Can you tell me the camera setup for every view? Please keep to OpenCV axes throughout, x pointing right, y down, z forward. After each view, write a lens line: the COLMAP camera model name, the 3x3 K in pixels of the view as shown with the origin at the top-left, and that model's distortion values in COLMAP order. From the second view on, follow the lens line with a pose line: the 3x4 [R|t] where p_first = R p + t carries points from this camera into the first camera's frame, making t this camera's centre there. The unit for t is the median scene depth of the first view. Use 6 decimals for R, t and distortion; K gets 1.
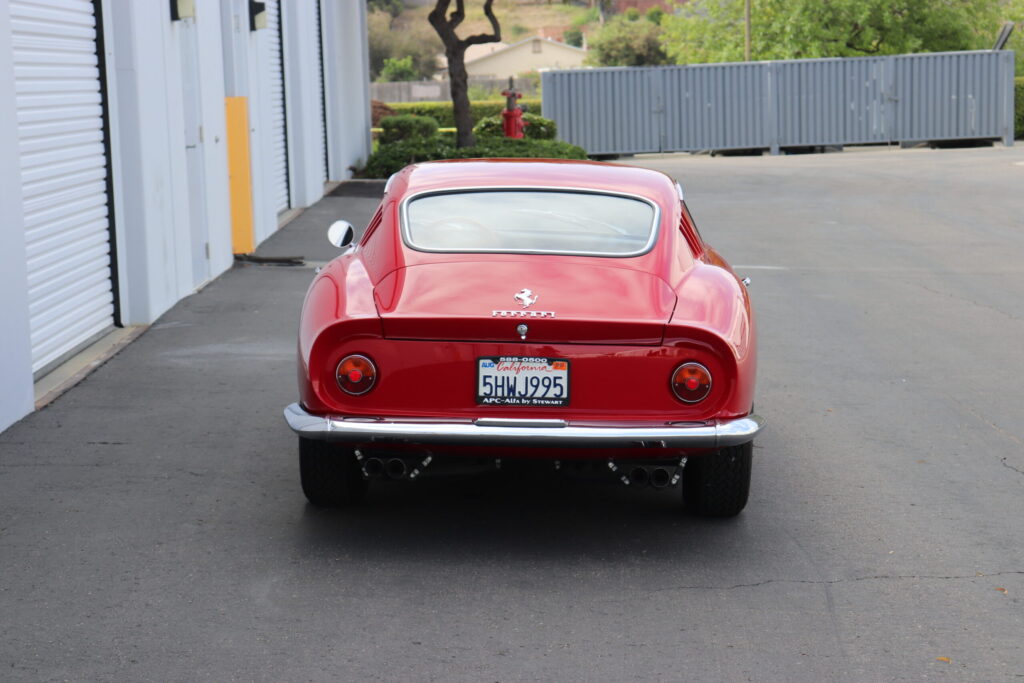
lens RADIAL K [[2398.8, 0, 513.7], [0, 2398.8, 337.2], [0, 0, 1]] dist [0.407326, 0.000000]
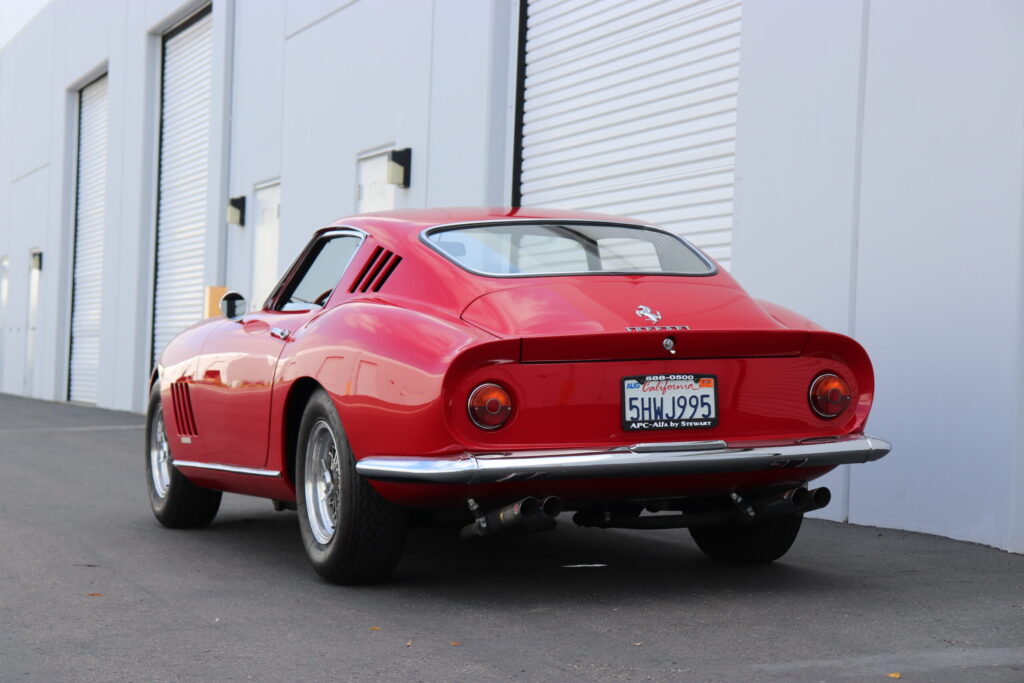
lens RADIAL K [[2183.6, 0, 514.7], [0, 2183.6, 344.4], [0, 0, 1]] dist [0.314269, 0.000000]
pose [[0.933982, -0.042161, 0.354823, -0.338412], [0.076270, 0.993652, -0.082693, 0.059789], [-0.349084, 0.104297, 0.931269, 0.247354]]
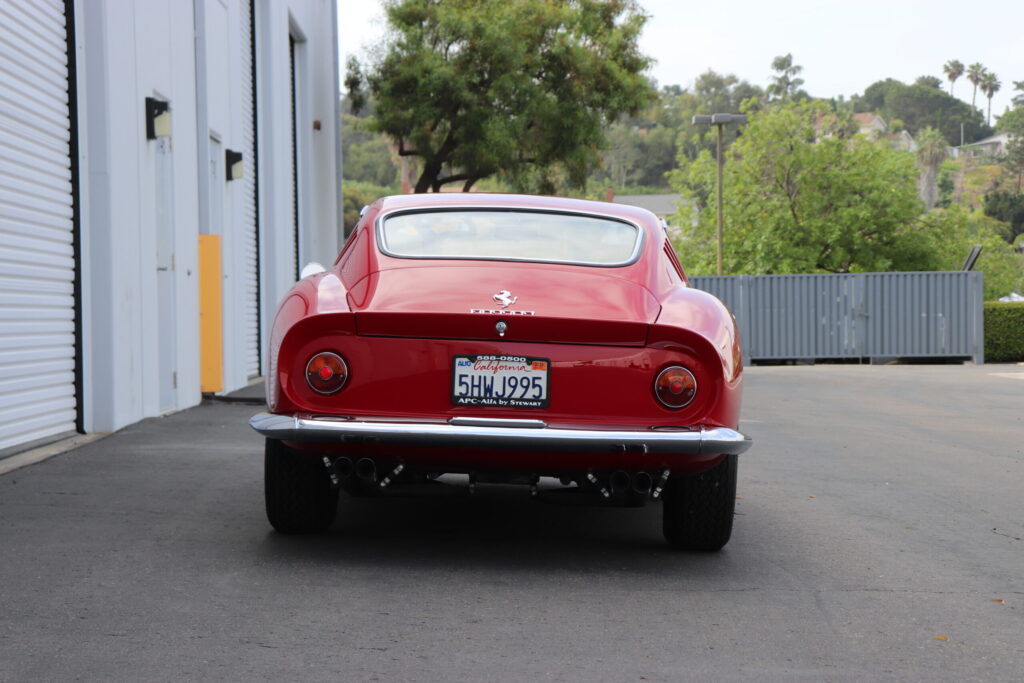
lens RADIAL K [[2398.8, 0, 512.3], [0, 2398.8, 344.6], [0, 0, 1]] dist [0.407326, 0.000000]
pose [[0.999762, 0.018770, 0.011075, -0.002293], [-0.017599, 0.995063, -0.097672, 0.096359], [-0.012853, 0.097454, 0.995157, 0.042096]]
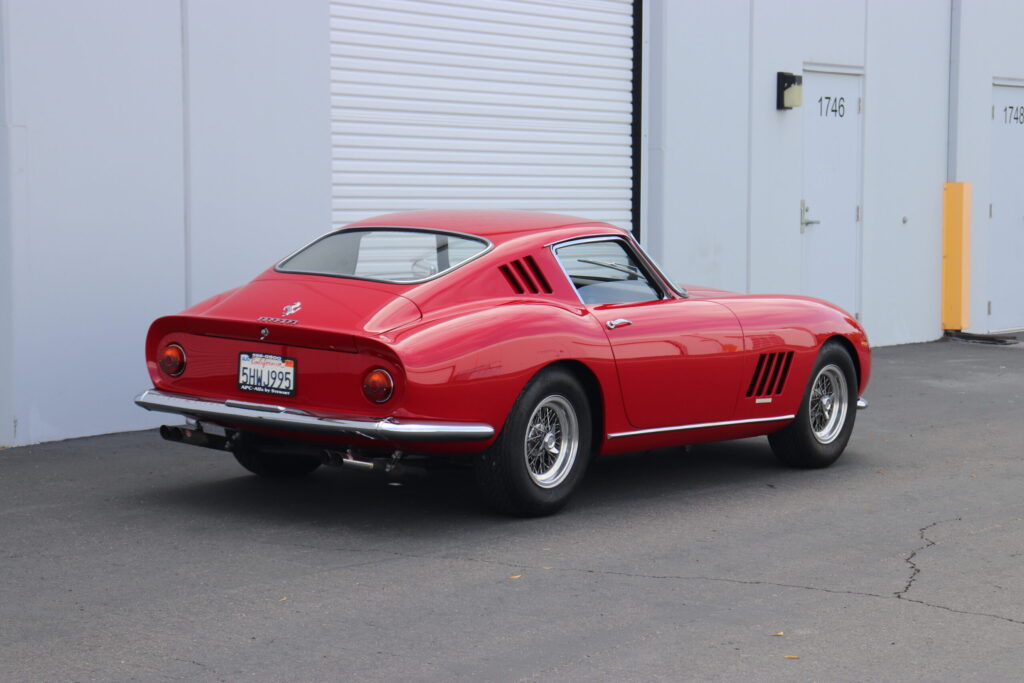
lens RADIAL K [[2398.8, 0, 511.6], [0, 2398.8, 337.0], [0, 0, 1]] dist [0.407326, 0.000000]
pose [[0.820200, 0.065050, -0.568367, 0.810640], [-0.090353, 0.995774, -0.016421, 0.008167], [0.564897, 0.064822, 0.822611, 0.038557]]
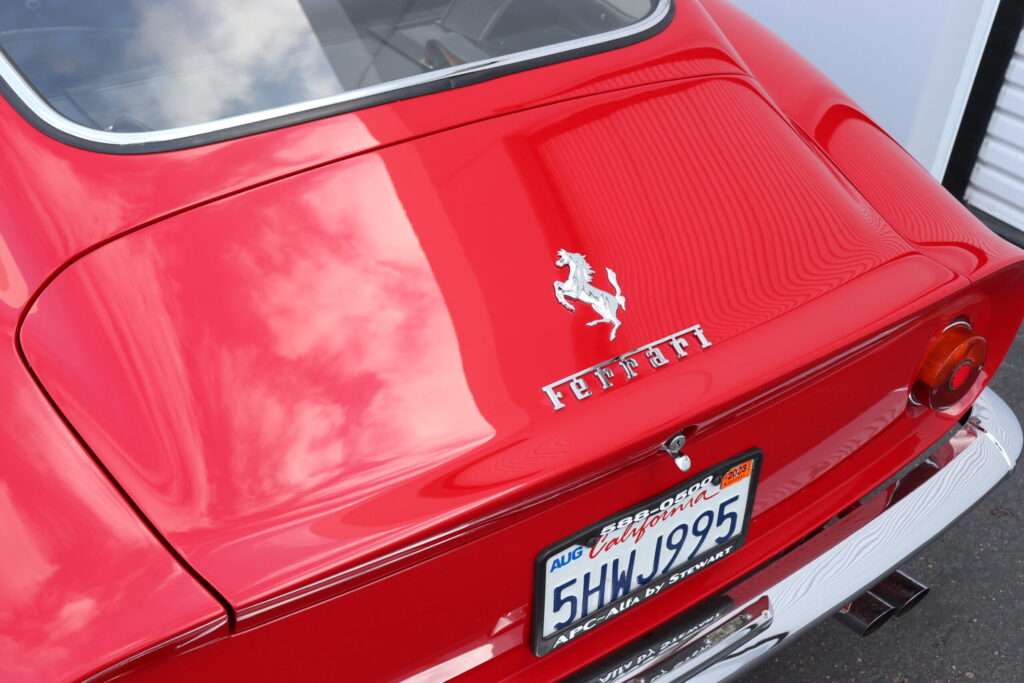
lens RADIAL K [[1129.0, 0, 512.1], [0, 1129.0, 338.9], [0, 0, 1]] dist [-0.011938, 0.000000]
pose [[0.820137, -0.331760, 0.466166, -0.074623], [0.047345, 0.851292, 0.522551, -0.088831], [-0.570206, -0.406493, 0.713883, 0.900023]]
